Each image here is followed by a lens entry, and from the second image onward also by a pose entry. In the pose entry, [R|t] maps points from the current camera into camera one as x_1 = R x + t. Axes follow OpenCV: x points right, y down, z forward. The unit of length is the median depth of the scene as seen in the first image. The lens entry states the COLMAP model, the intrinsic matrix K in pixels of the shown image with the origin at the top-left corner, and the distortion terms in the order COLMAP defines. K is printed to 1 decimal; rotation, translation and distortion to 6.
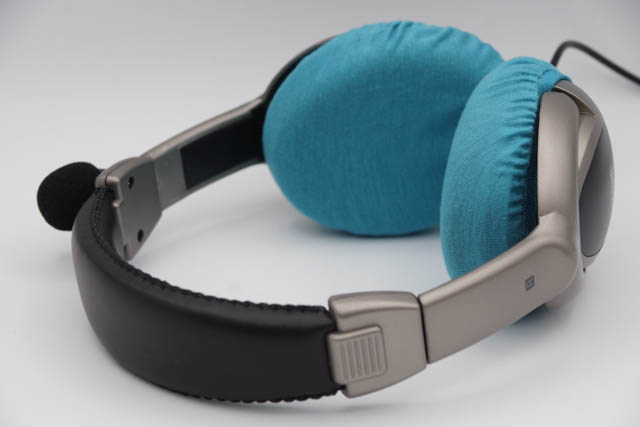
lens RADIAL K [[2009.9, 0, 320.0], [0, 2009.9, 213.5], [0, 0, 1]] dist [0.497703, 0.192802]
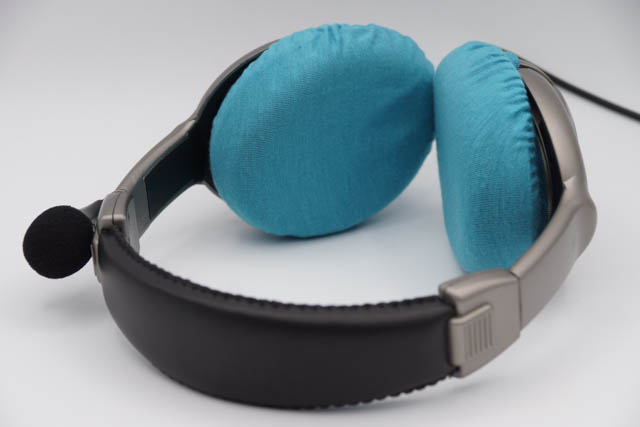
lens RADIAL K [[2009.9, 0, 320.0], [0, 2009.9, 213.5], [0, 0, 1]] dist [0.497703, 0.192802]
pose [[0.910039, -0.154775, 0.384542, -0.383033], [0.158584, 0.987100, 0.022002, -0.023721], [-0.382987, 0.040960, 0.922845, 0.054215]]
